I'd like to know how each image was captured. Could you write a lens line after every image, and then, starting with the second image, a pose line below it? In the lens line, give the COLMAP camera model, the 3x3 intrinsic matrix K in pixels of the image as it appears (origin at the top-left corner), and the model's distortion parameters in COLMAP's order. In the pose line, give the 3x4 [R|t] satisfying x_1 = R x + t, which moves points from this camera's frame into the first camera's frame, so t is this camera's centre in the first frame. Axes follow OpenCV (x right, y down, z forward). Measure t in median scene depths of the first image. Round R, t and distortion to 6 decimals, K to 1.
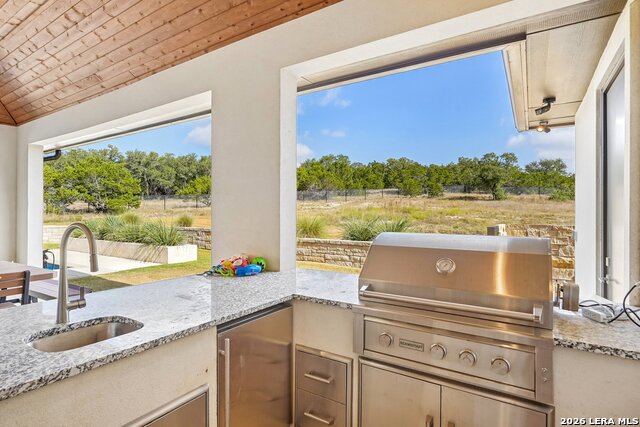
lens RADIAL K [[332.0, 0, 321.7], [0, 332.0, 213.8], [0, 0, 1]] dist [0.005226, 0.000404]
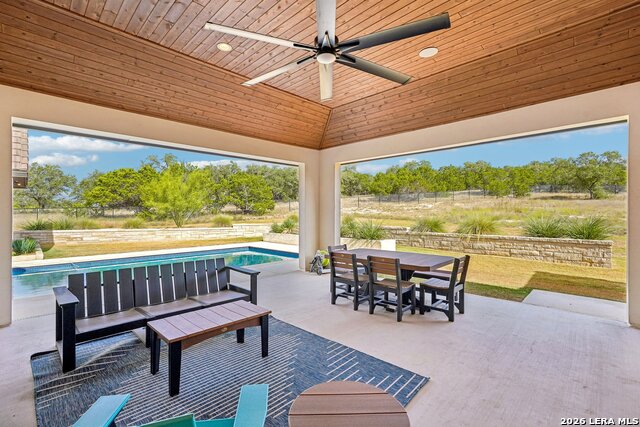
lens RADIAL K [[289.7, 0, 317.7], [0, 289.7, 213.4], [0, 0, 1]] dist [0.001219, 0.000043]
pose [[0.976720, -0.005273, -0.214454, -0.098072], [0.004794, 0.999985, -0.002751, 0.000026], [0.214466, 0.001659, 0.976730, -0.023706]]
